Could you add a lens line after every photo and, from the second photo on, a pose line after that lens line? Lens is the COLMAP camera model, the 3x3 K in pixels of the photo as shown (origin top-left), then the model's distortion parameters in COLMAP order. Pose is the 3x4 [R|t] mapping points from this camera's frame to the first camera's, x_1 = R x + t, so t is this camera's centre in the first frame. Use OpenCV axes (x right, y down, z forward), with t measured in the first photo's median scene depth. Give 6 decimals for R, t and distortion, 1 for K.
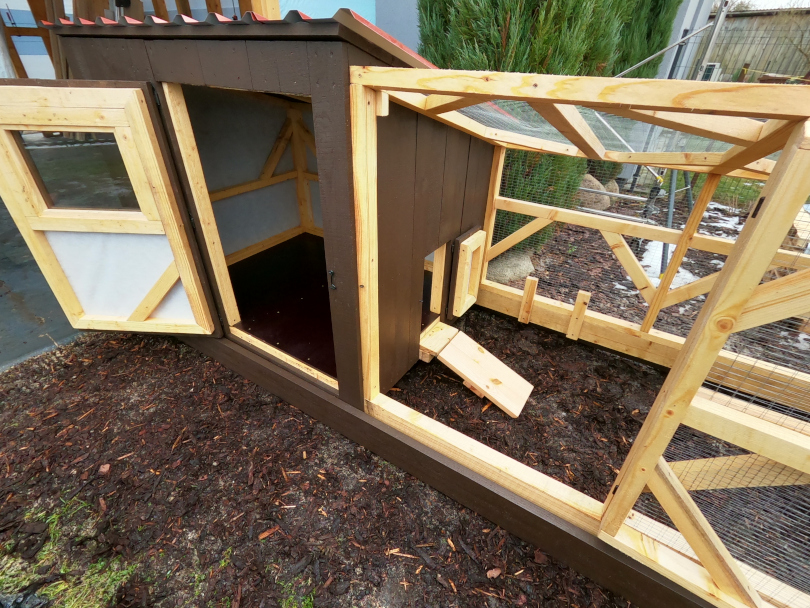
lens RADIAL K [[392.0, 0, 405.2], [0, 392.0, 301.5], [0, 0, 1]] dist [0.000342, 0.000231]
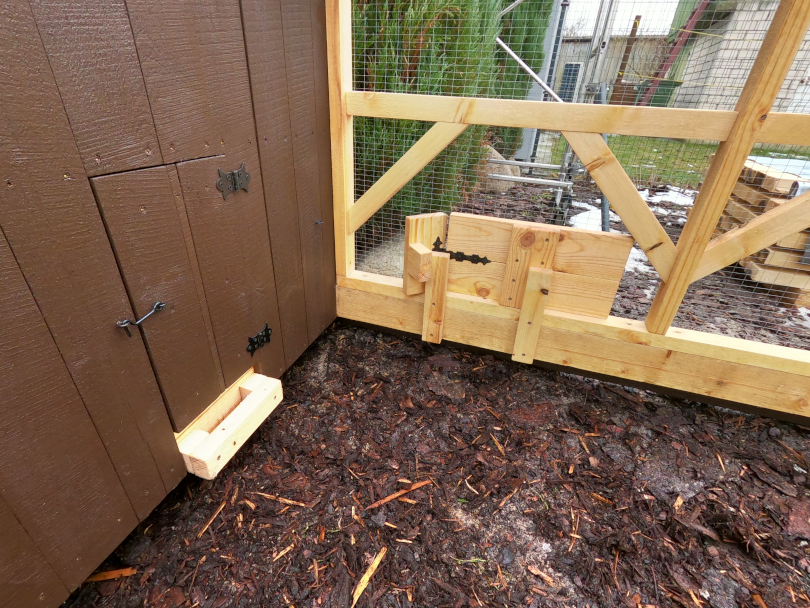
lens RADIAL K [[392.0, 0, 403.9], [0, 392.0, 304.3], [0, 0, 1]] dist [0.000342, 0.000231]
pose [[0.968573, -0.104604, 0.225663, 0.160241], [0.113942, 0.993072, -0.028722, 0.014940], [-0.221095, 0.053531, 0.973782, 0.522092]]
